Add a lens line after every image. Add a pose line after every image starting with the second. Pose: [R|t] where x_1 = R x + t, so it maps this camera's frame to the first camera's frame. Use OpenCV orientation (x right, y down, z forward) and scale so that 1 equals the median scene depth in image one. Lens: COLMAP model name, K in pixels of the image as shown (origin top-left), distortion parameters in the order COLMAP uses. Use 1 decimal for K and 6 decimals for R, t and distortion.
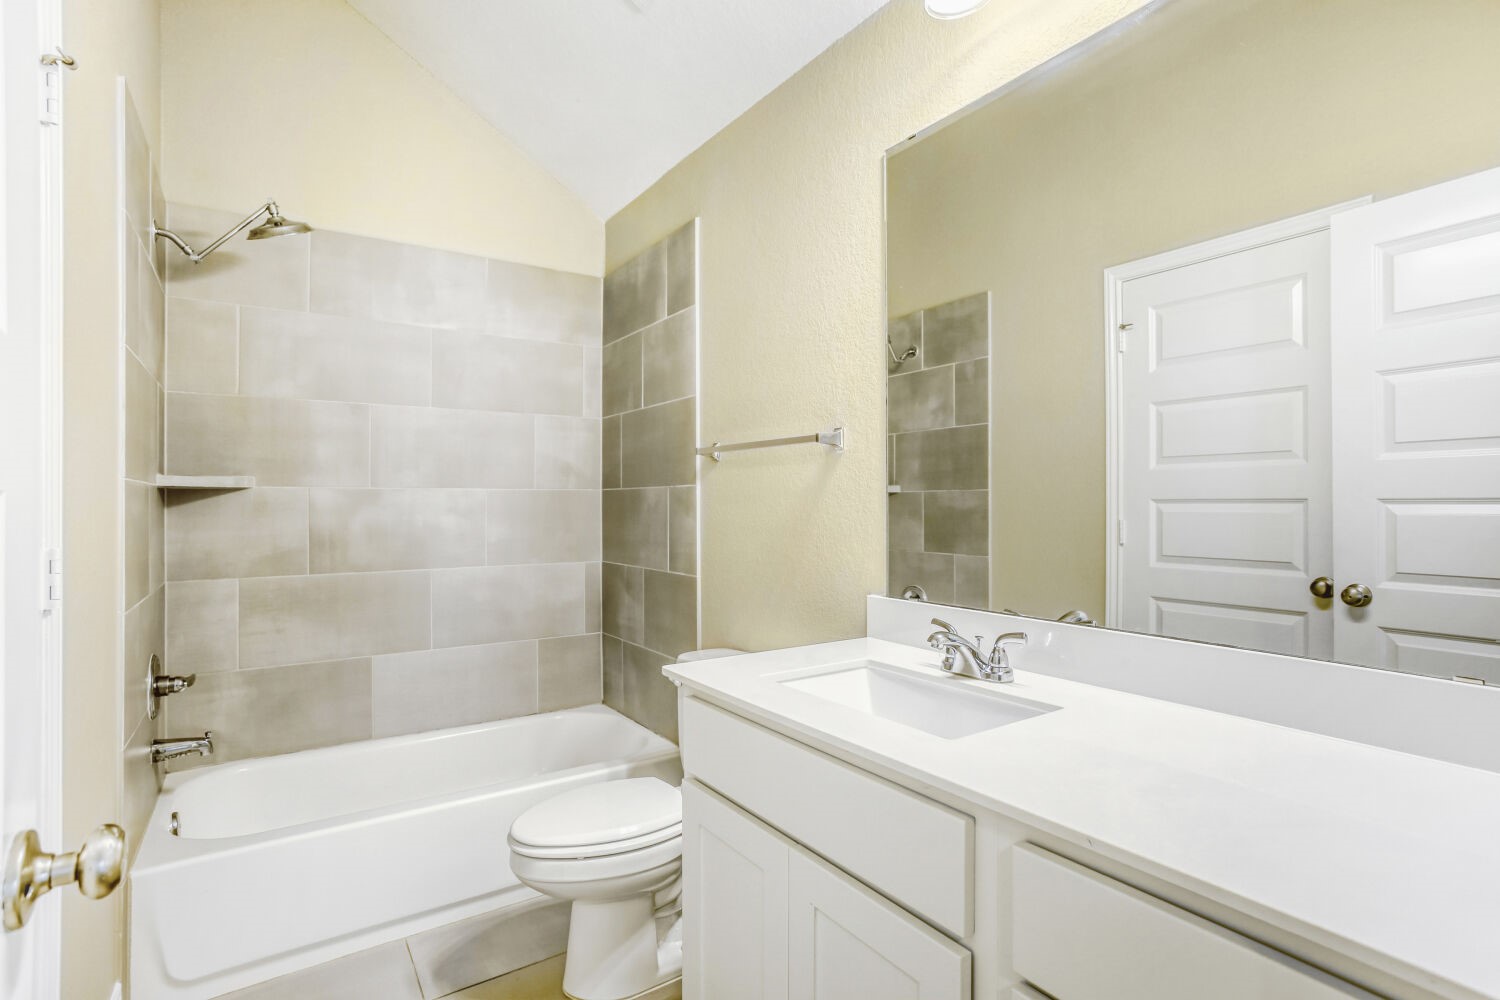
lens RADIAL K [[736.7, 0, 752.8], [0, 736.7, 506.6], [0, 0, 1]] dist [-0.055942, 0.036117]
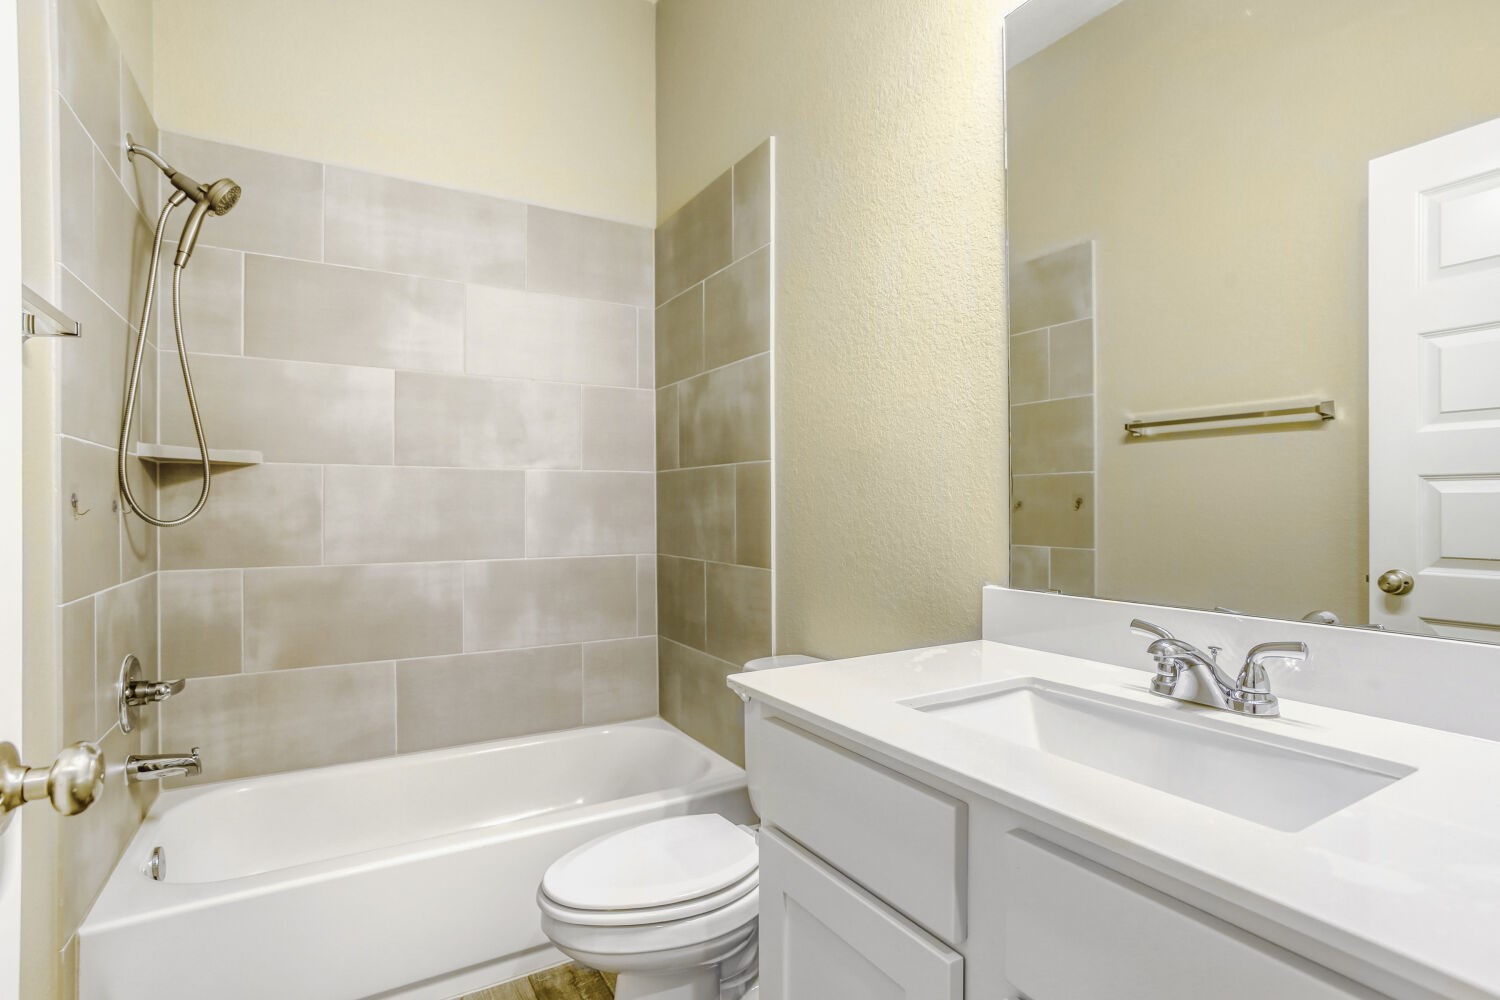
lens RADIAL K [[736.7, 0, 752.8], [0, 736.7, 506.6], [0, 0, 1]] dist [-0.055942, 0.036117]
pose [[0.997876, 0.000995, -0.065134, -0.048459], [-0.001384, 0.999981, -0.005927, 0.034058], [0.065127, 0.006005, 0.997859, 0.195867]]
